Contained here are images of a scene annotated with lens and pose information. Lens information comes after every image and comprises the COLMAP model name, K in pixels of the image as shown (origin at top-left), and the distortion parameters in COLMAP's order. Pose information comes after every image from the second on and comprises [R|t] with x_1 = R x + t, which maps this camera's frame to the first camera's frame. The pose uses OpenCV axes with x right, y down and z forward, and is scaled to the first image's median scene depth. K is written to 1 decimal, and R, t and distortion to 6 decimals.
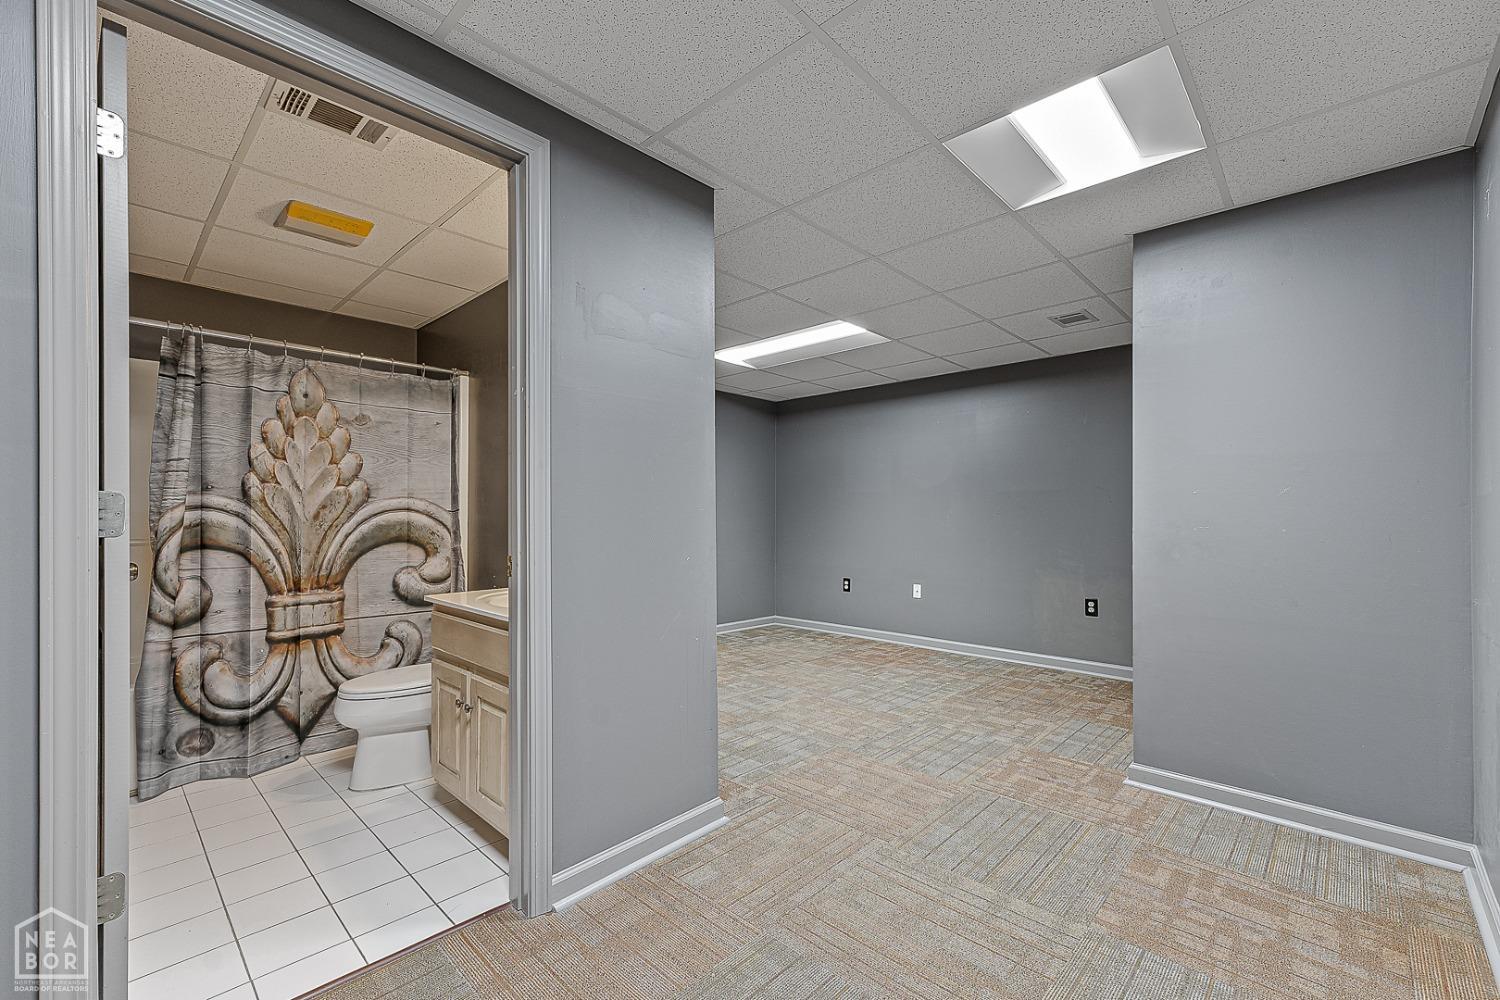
lens RADIAL K [[632.6, 0, 747.1], [0, 632.6, 504.6], [0, 0, 1]] dist [-0.001175, -0.000158]
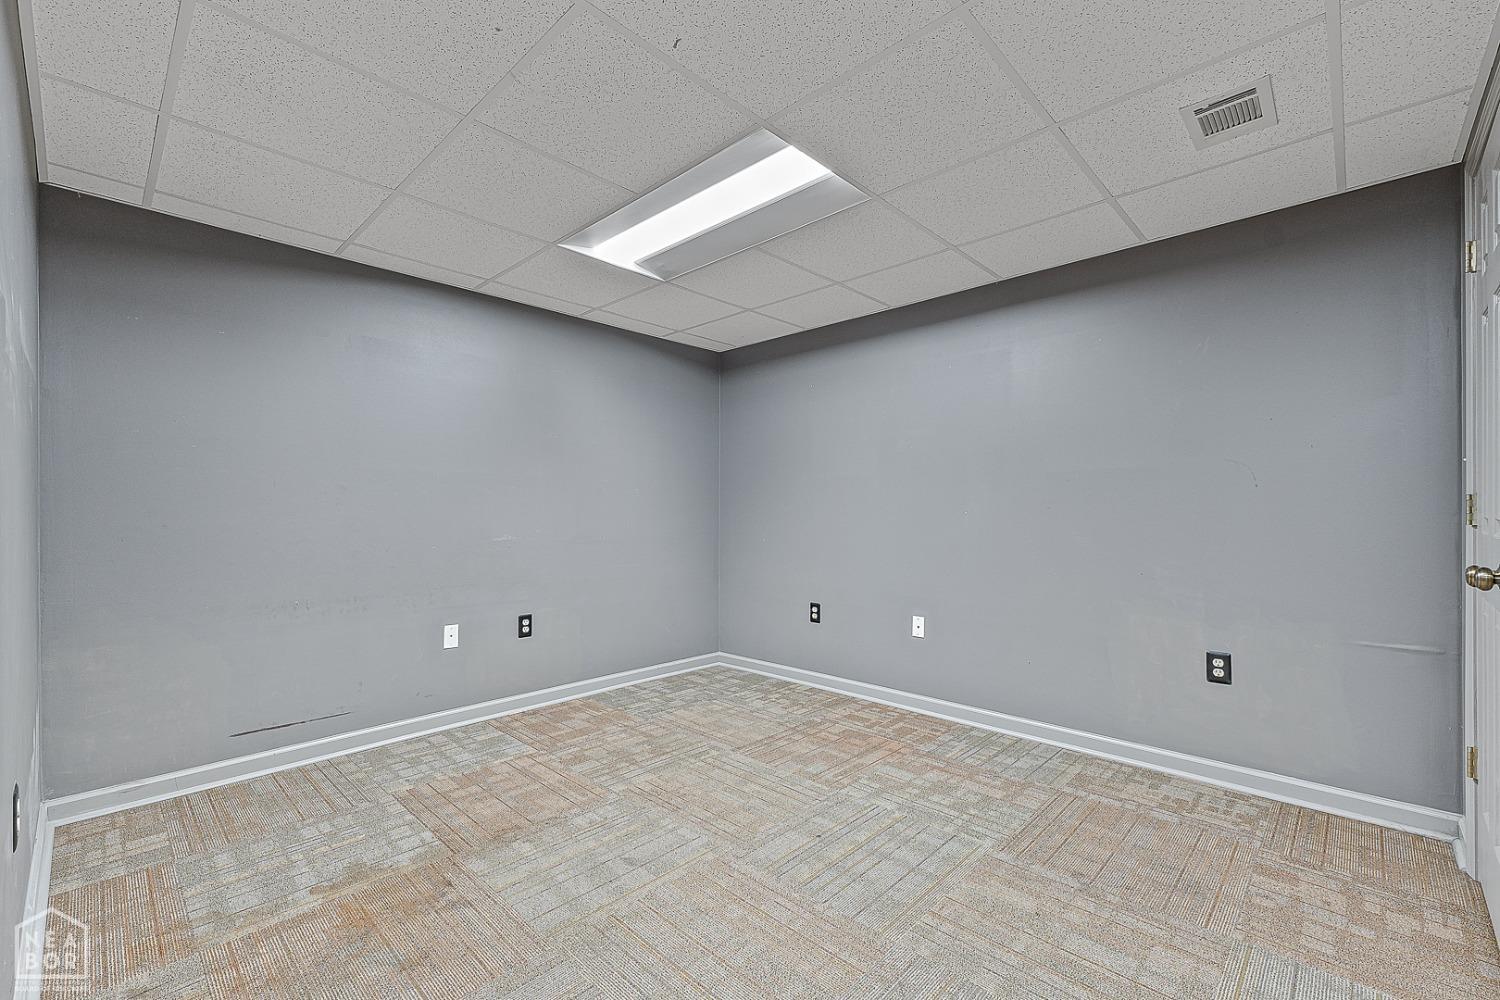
lens RADIAL K [[632.6, 0, 752.4], [0, 632.6, 509.8], [0, 0, 1]] dist [-0.001175, -0.000158]
pose [[0.999983, -0.003099, 0.004934, 0.112019], [0.003035, 0.999913, 0.012860, 0.008648], [-0.004974, -0.012845, 0.999905, 0.412454]]
